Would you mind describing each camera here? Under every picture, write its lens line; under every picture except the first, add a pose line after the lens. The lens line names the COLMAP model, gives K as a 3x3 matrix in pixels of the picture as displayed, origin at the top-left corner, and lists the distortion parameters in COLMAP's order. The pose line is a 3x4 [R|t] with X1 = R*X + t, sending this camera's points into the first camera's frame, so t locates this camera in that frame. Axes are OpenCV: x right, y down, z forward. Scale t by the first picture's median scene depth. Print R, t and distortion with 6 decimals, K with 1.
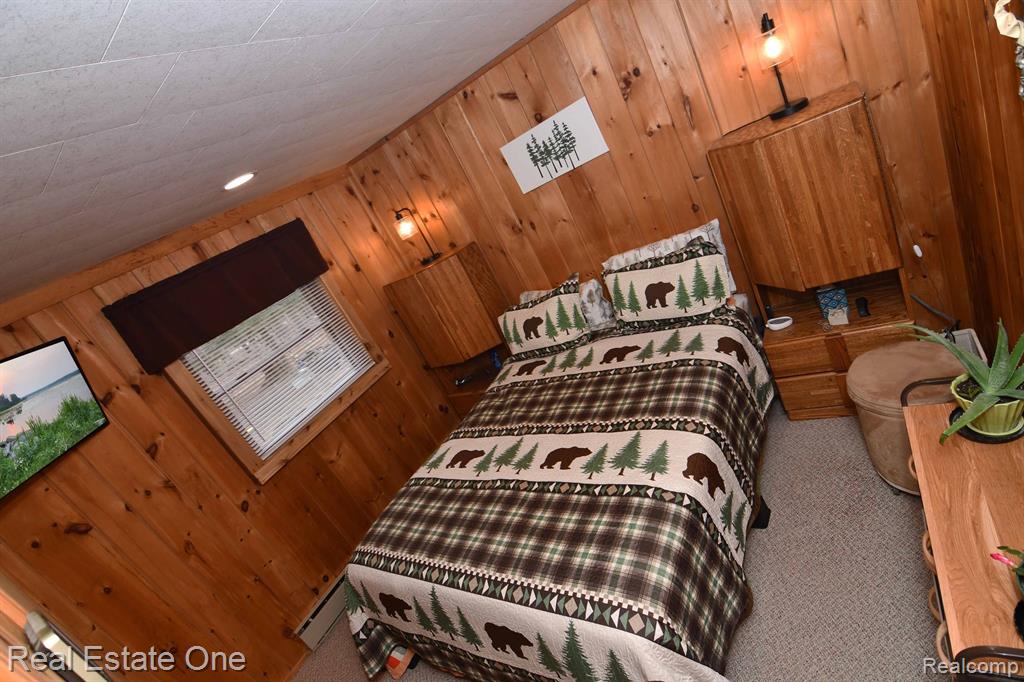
lens RADIAL K [[494.0, 0, 511.2], [0, 494.0, 340.5], [0, 0, 1]] dist [-0.004164, -0.013623]
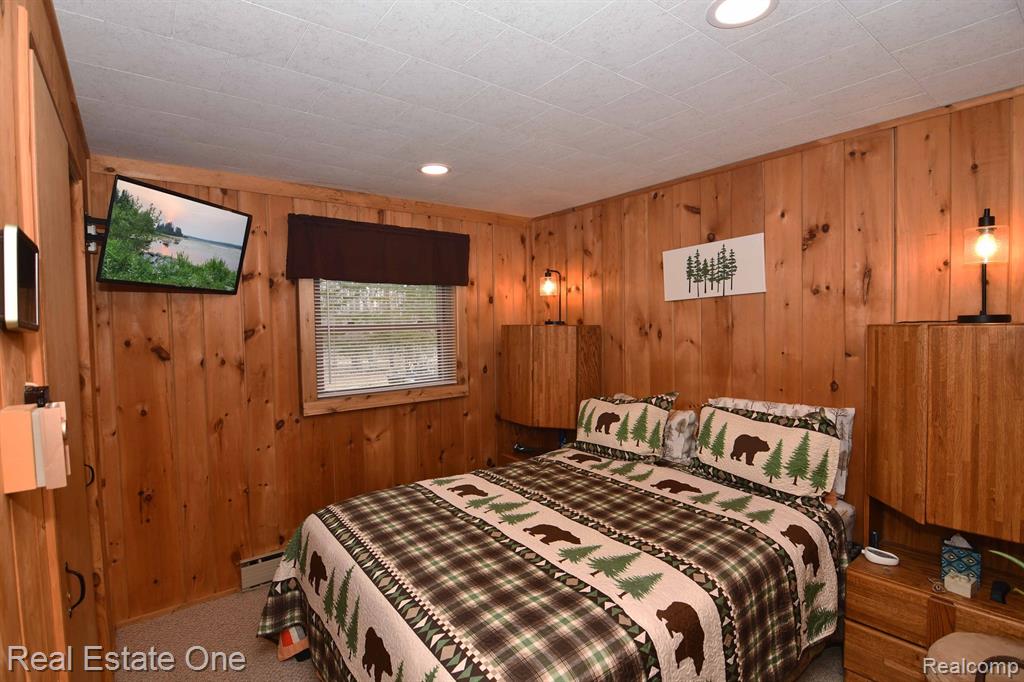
lens RADIAL K [[494.0, 0, 511.2], [0, 494.0, 340.5], [0, 0, 1]] dist [-0.004164, -0.013623]
pose [[0.835190, 0.450729, -0.315120, 0.146871], [-0.514085, 0.843402, -0.156171, 0.104571], [0.195382, 0.292431, 0.936114, 0.051571]]
